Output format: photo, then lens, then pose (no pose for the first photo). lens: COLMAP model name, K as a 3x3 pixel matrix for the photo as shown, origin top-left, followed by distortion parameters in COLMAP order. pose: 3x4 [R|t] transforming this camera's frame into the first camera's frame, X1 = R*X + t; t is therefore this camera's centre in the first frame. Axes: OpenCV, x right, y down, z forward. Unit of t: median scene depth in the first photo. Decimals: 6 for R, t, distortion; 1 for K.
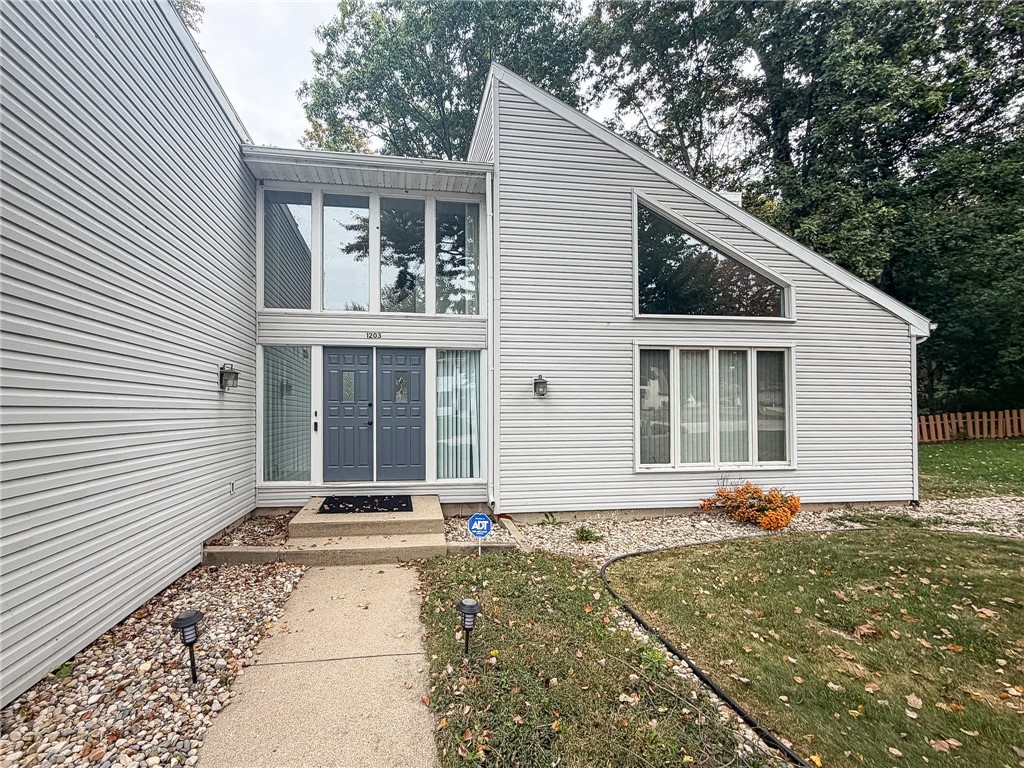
lens RADIAL K [[400.2, 0, 446.1], [0, 400.2, 410.4], [0, 0, 1]] dist [-0.001755, -0.000216]
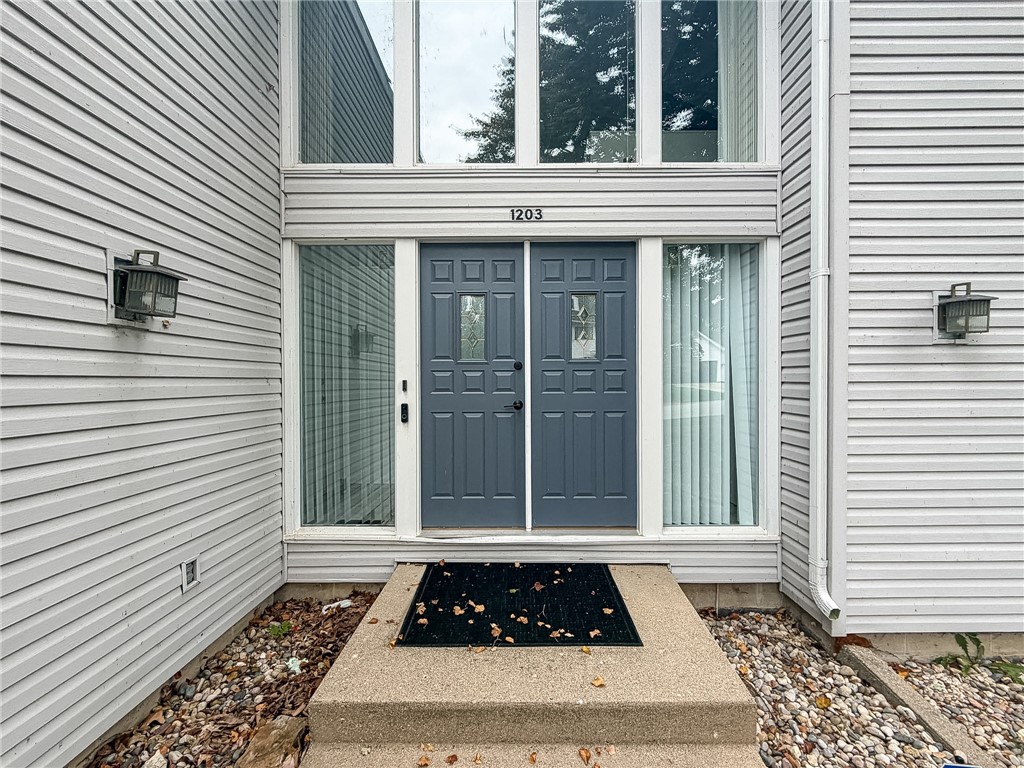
lens RADIAL K [[407.5, 0, 512.0], [0, 407.5, 384.0], [0, 0, 1]] dist [-0.000388, -0.000078]
pose [[0.990227, -0.001959, -0.139448, -0.135047], [0.004245, 0.999861, 0.016095, -0.000994], [0.139397, -0.016529, 0.990099, 0.544459]]
